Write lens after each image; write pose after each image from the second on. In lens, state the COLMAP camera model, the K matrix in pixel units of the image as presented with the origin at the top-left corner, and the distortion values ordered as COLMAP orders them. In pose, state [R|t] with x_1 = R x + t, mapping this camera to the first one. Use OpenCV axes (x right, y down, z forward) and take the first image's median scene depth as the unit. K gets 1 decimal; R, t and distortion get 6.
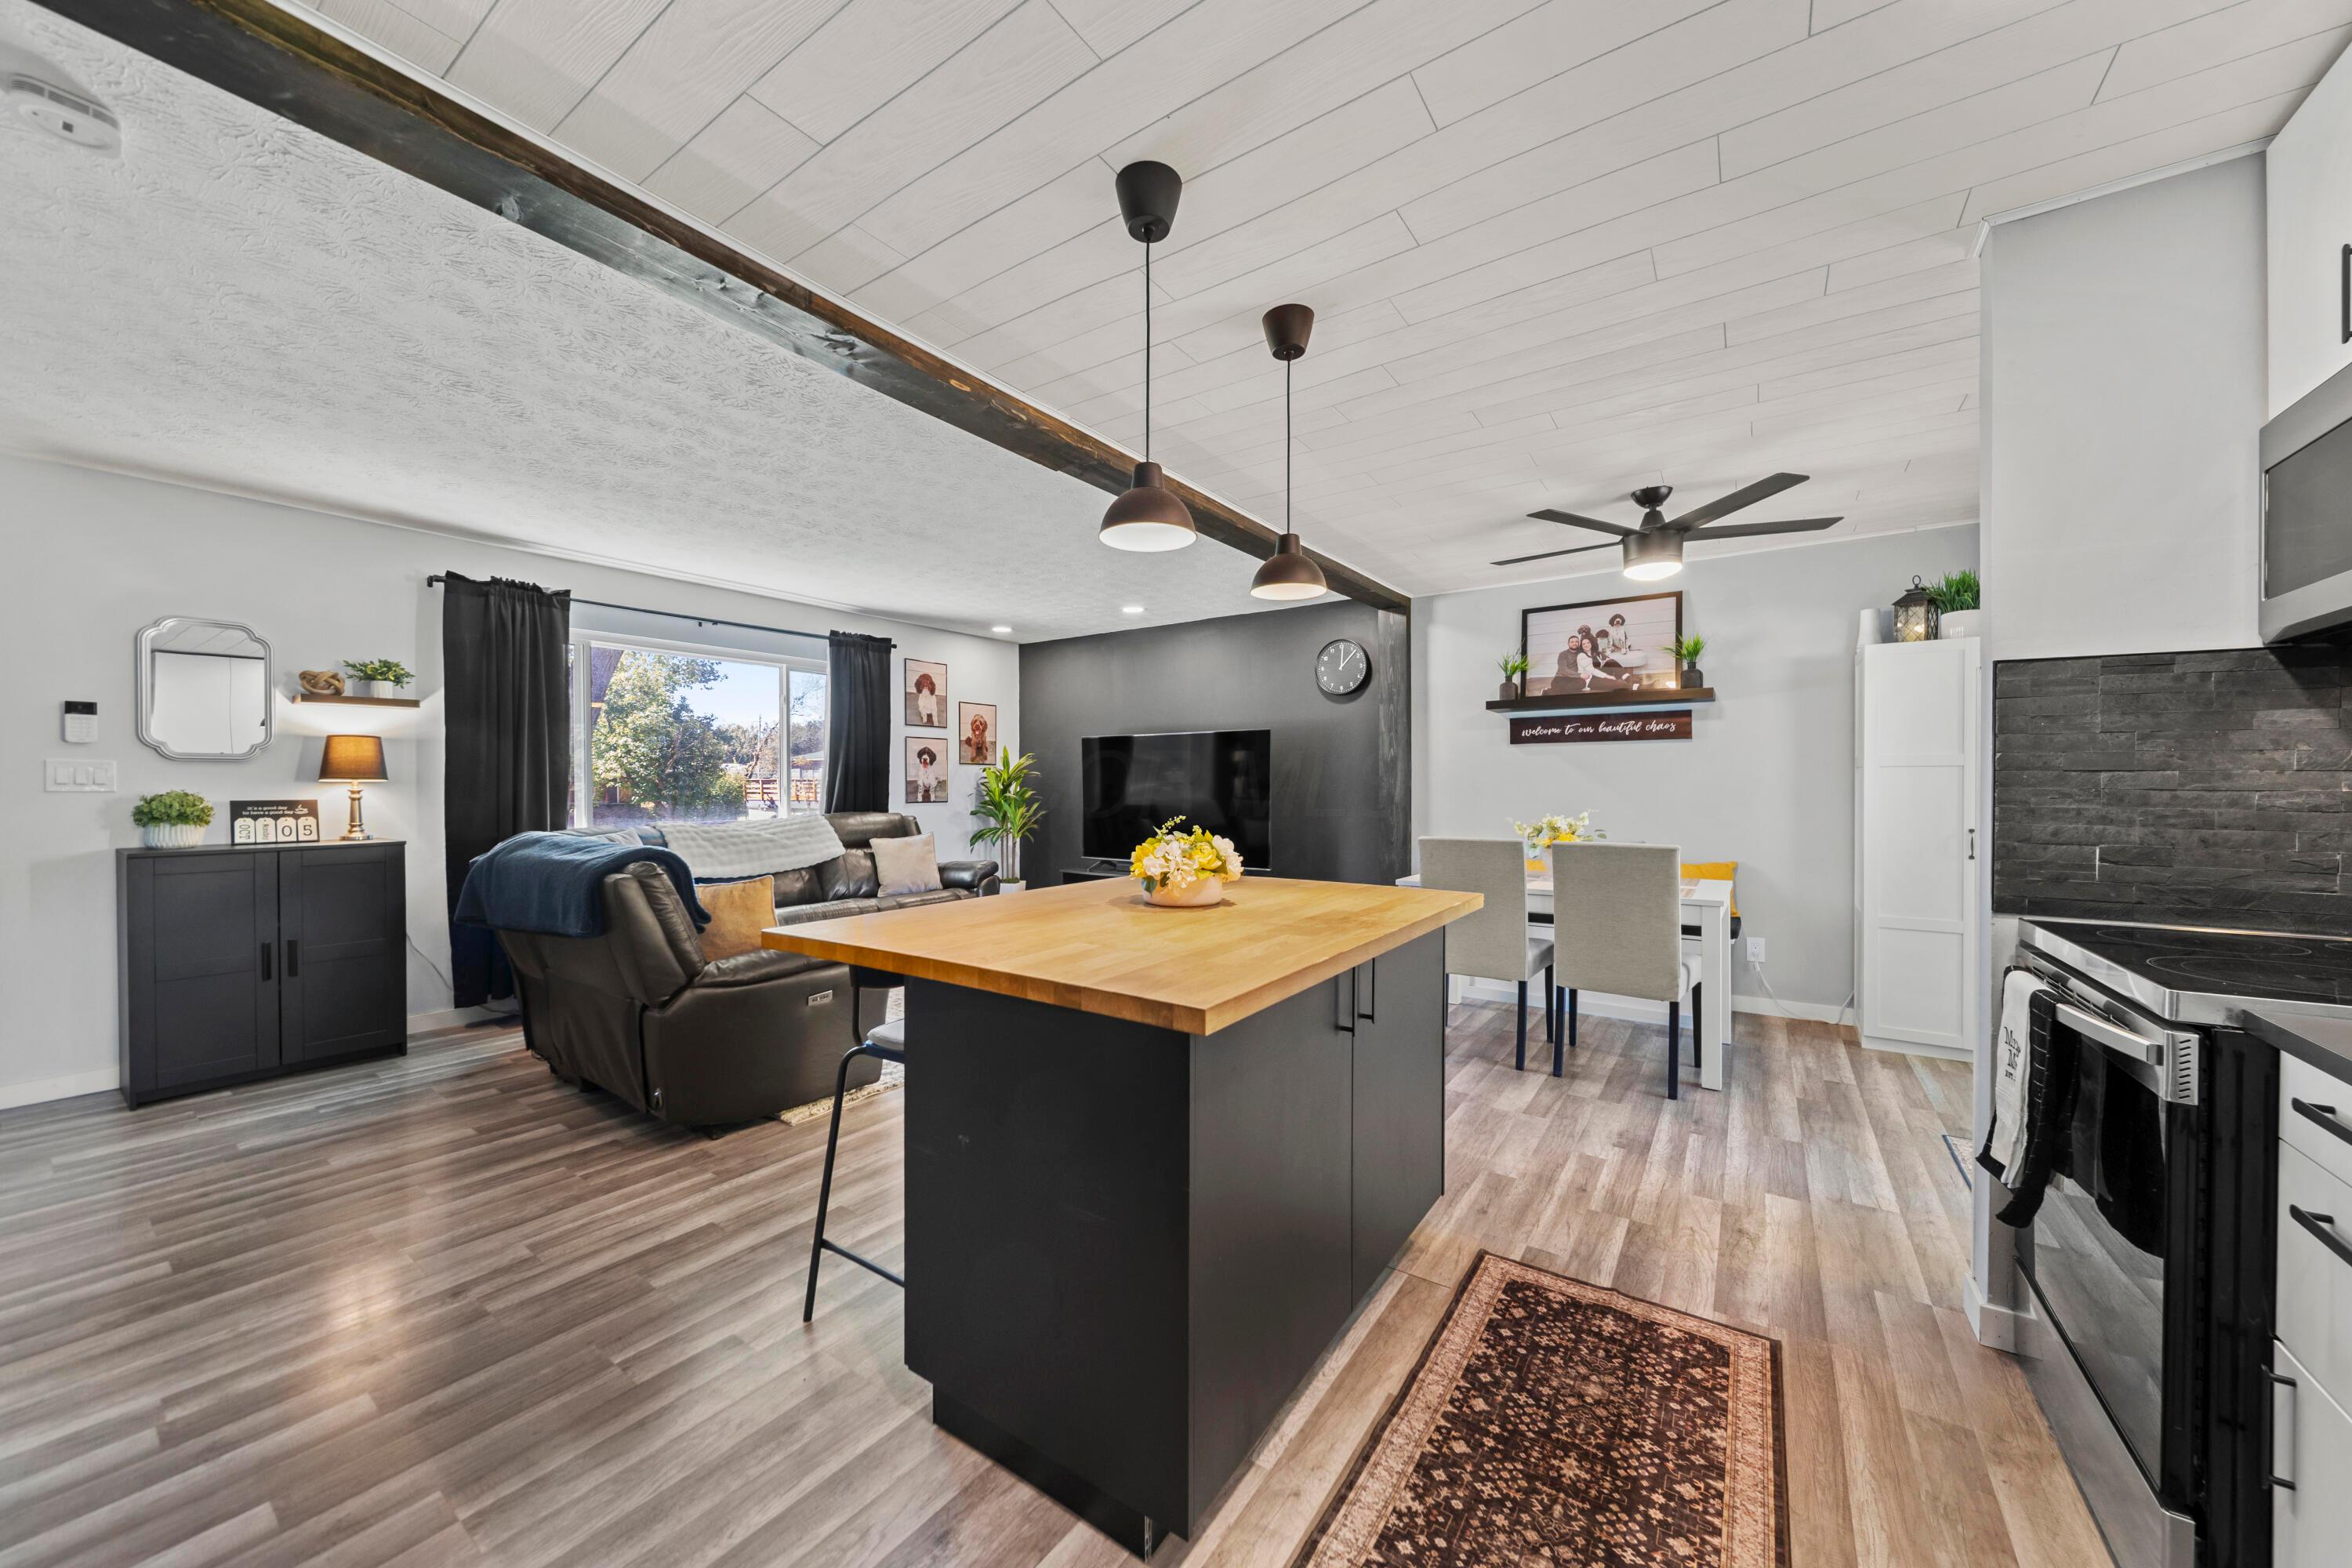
lens RADIAL K [[833.0, 0, 1173.6], [0, 833.0, 793.0], [0, 0, 1]] dist [0.006802, -0.002436]
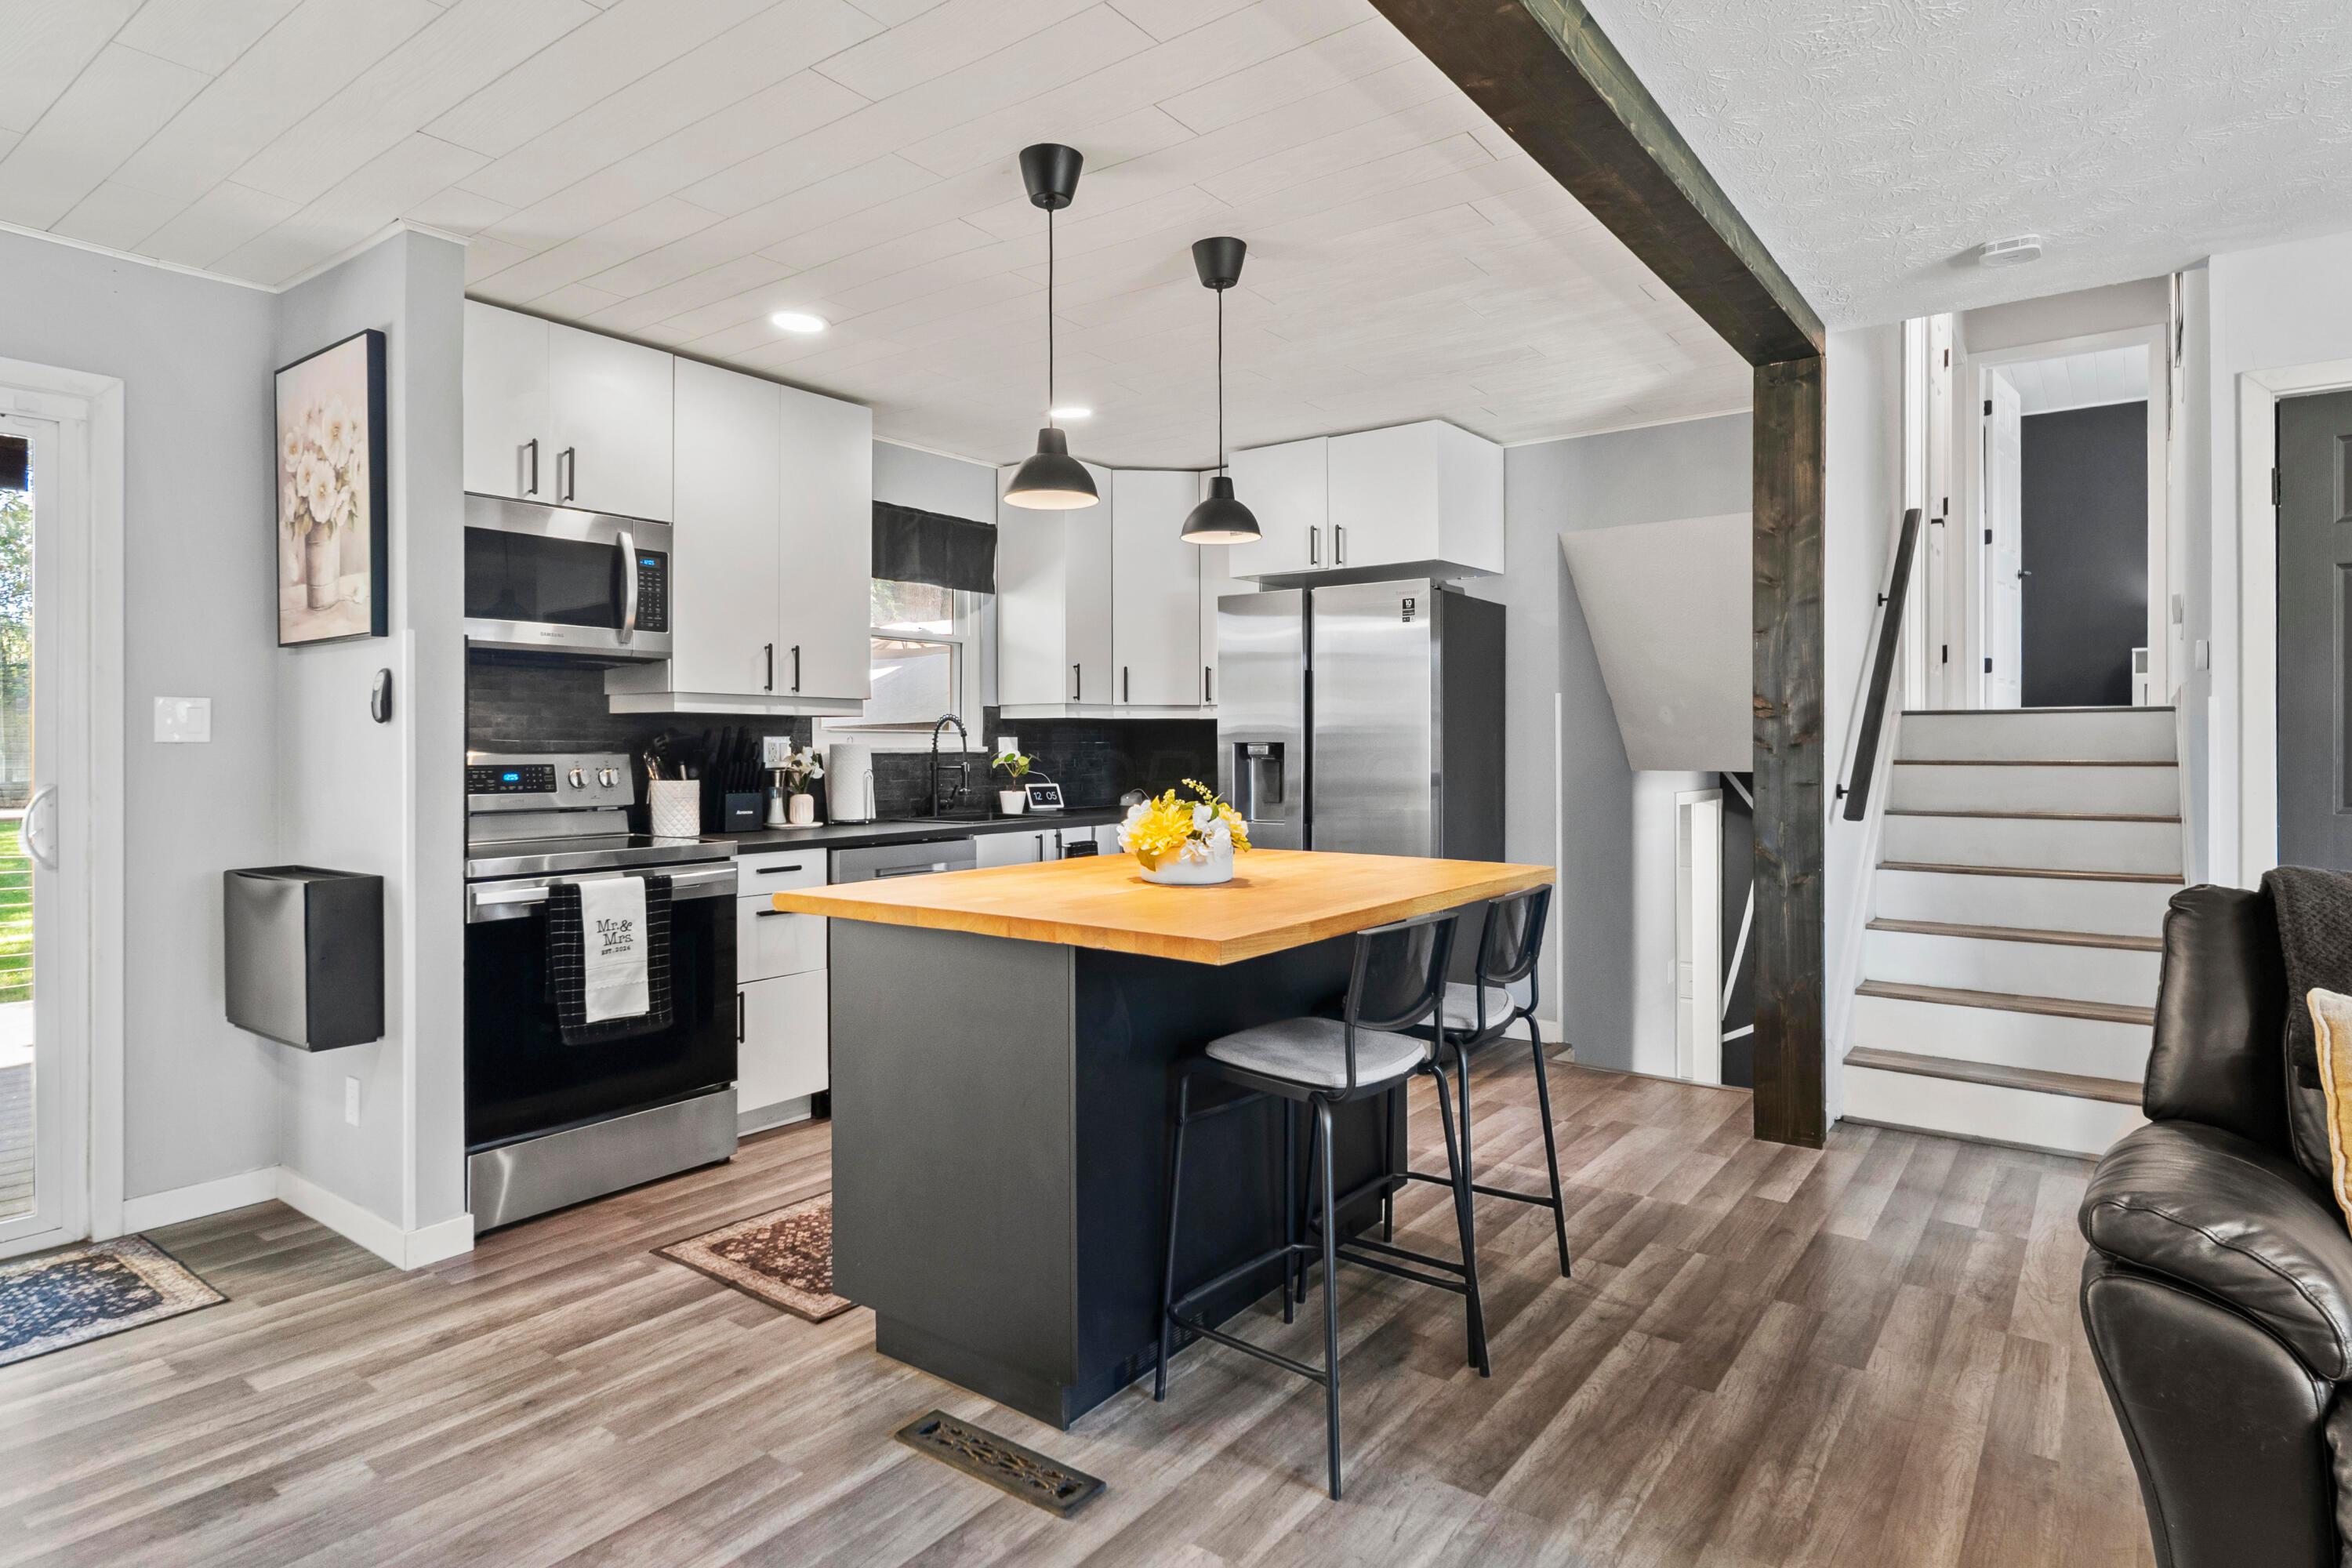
lens RADIAL K [[1274.1, 0, 1169.9], [0, 1274.1, 746.9], [0, 0, 1]] dist [0.004143, -0.002338]
pose [[-0.999130, 0.003976, 0.041525, -0.013610], [0.004422, 0.999933, 0.010668, -0.009975], [-0.041479, 0.010842, -0.999081, 1.239072]]
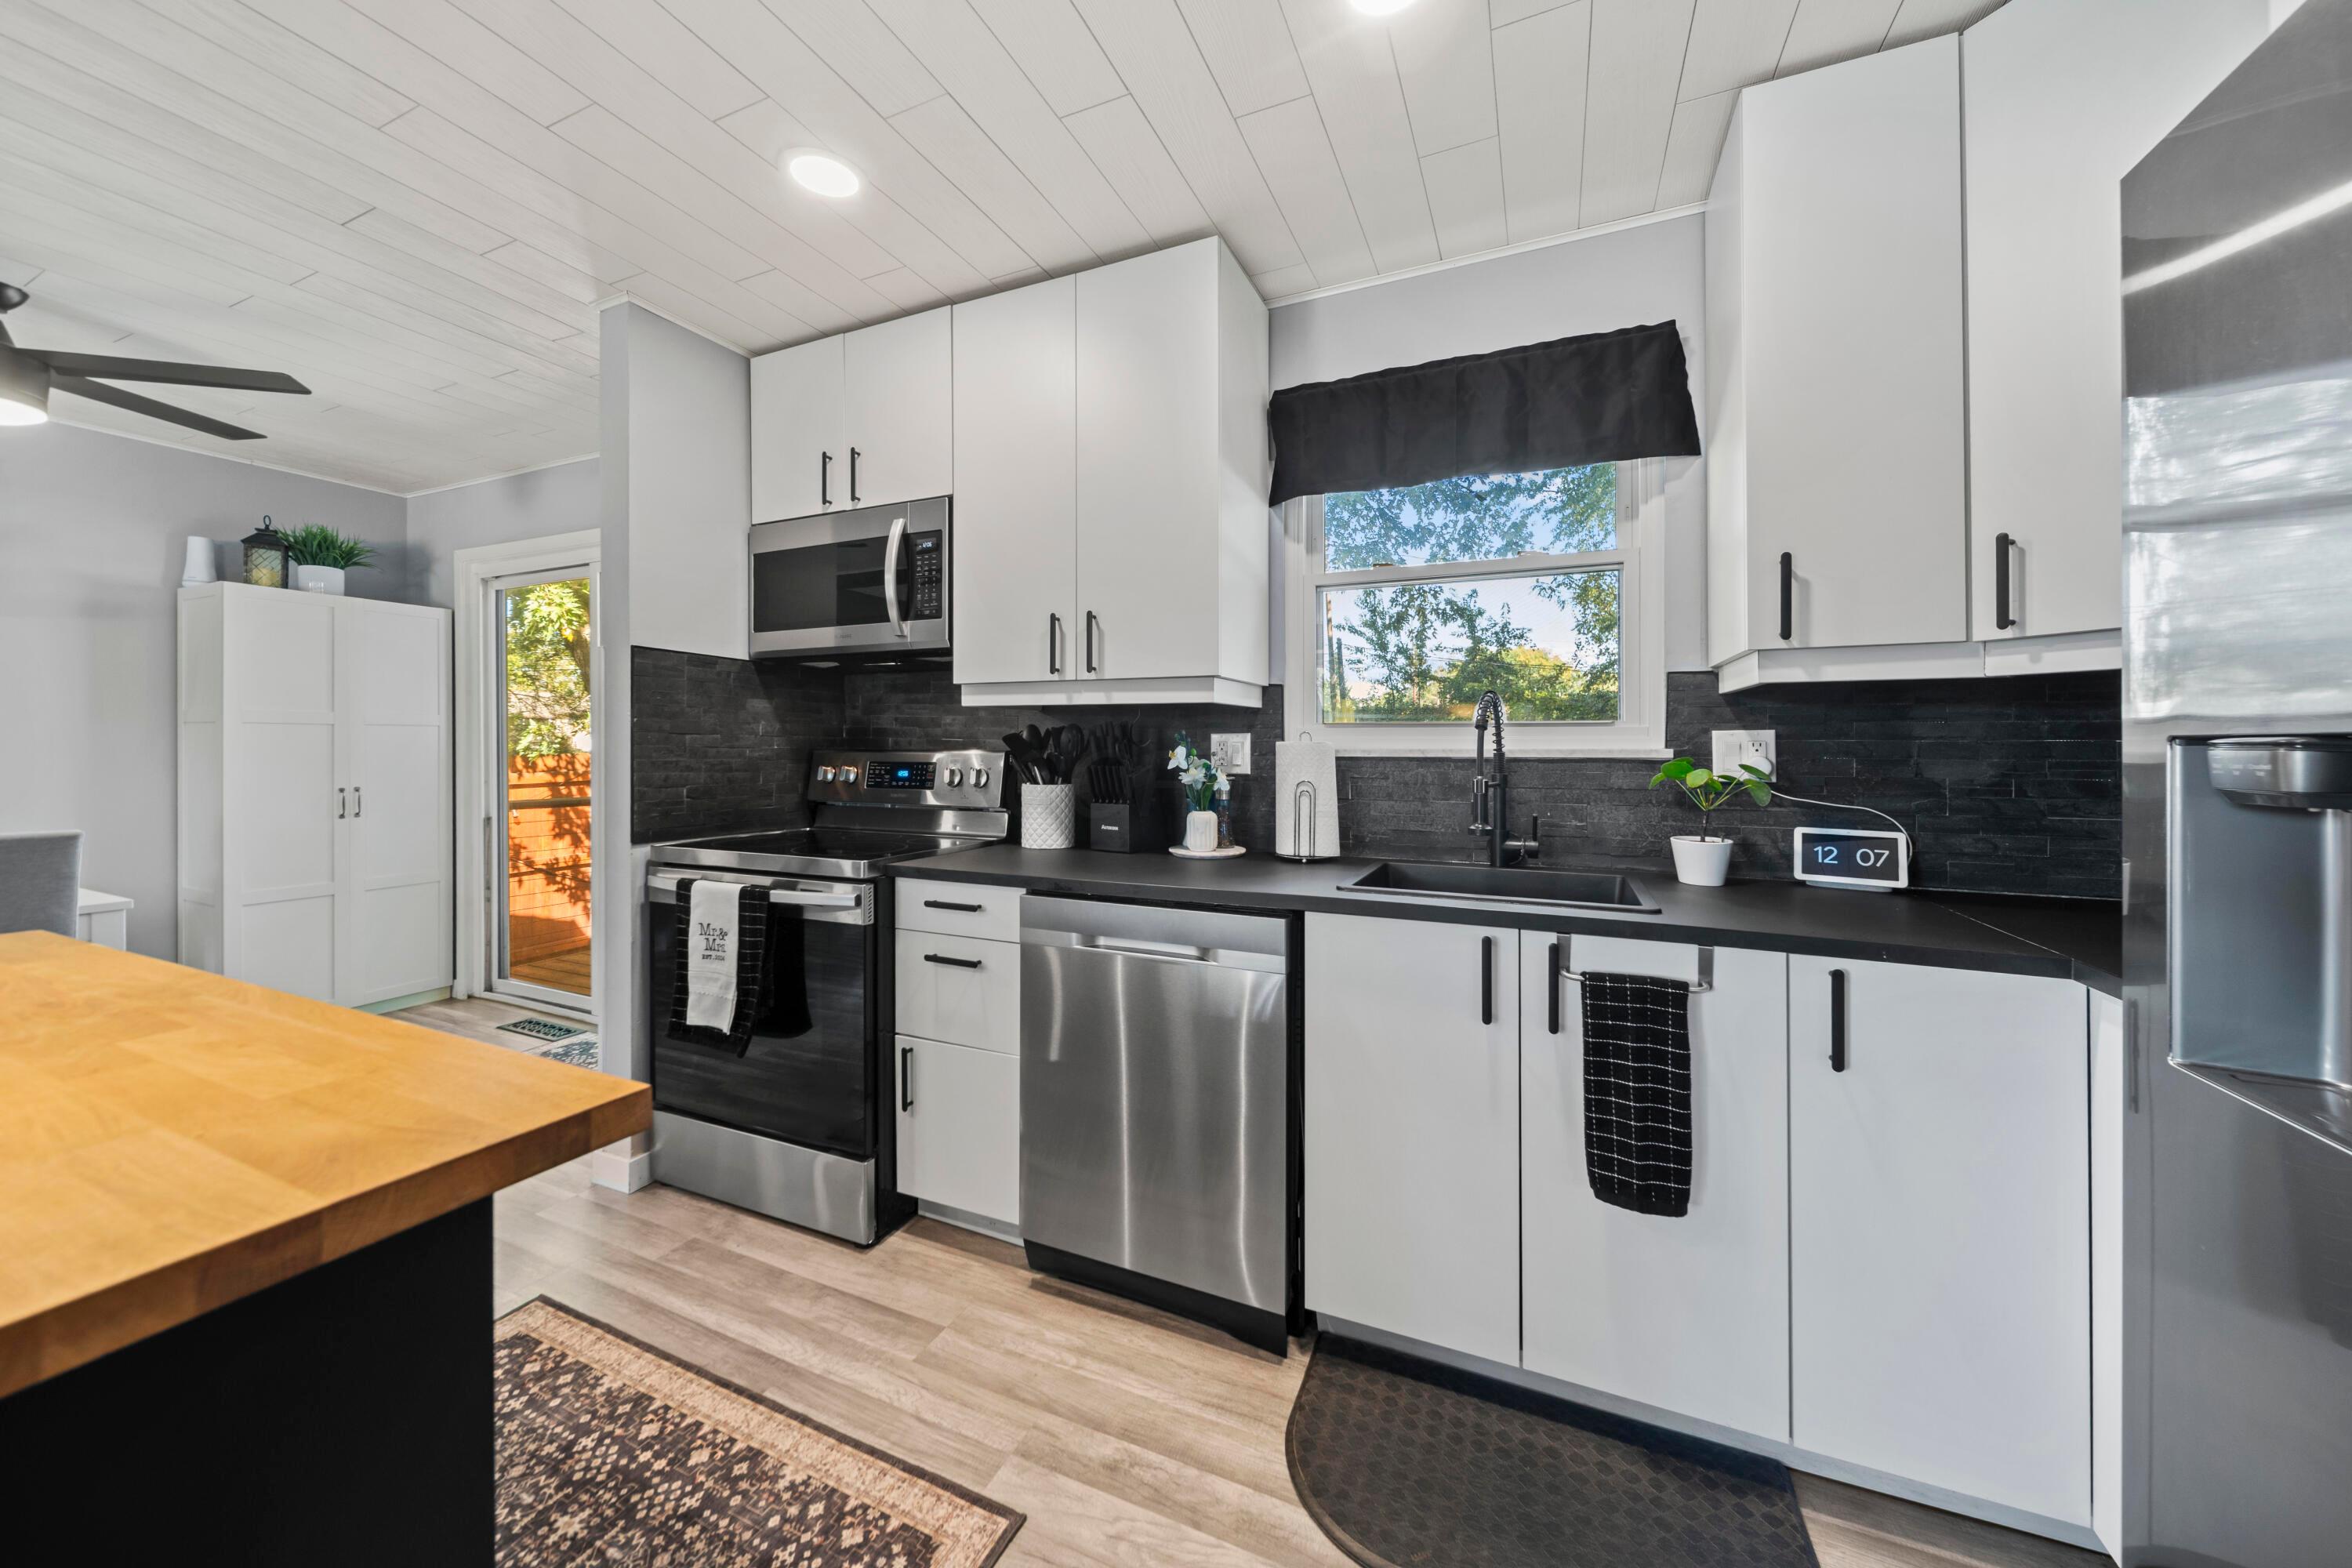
lens RADIAL K [[851.9, 0, 1139.7], [0, 851.9, 743.8], [0, 0, 1]] dist [0.005044, -0.000425]
pose [[-0.163880, 0.005749, 0.986464, -0.193702], [0.007464, 0.999962, -0.004588, 0.001244], [-0.986452, 0.006611, -0.163917, 0.212852]]
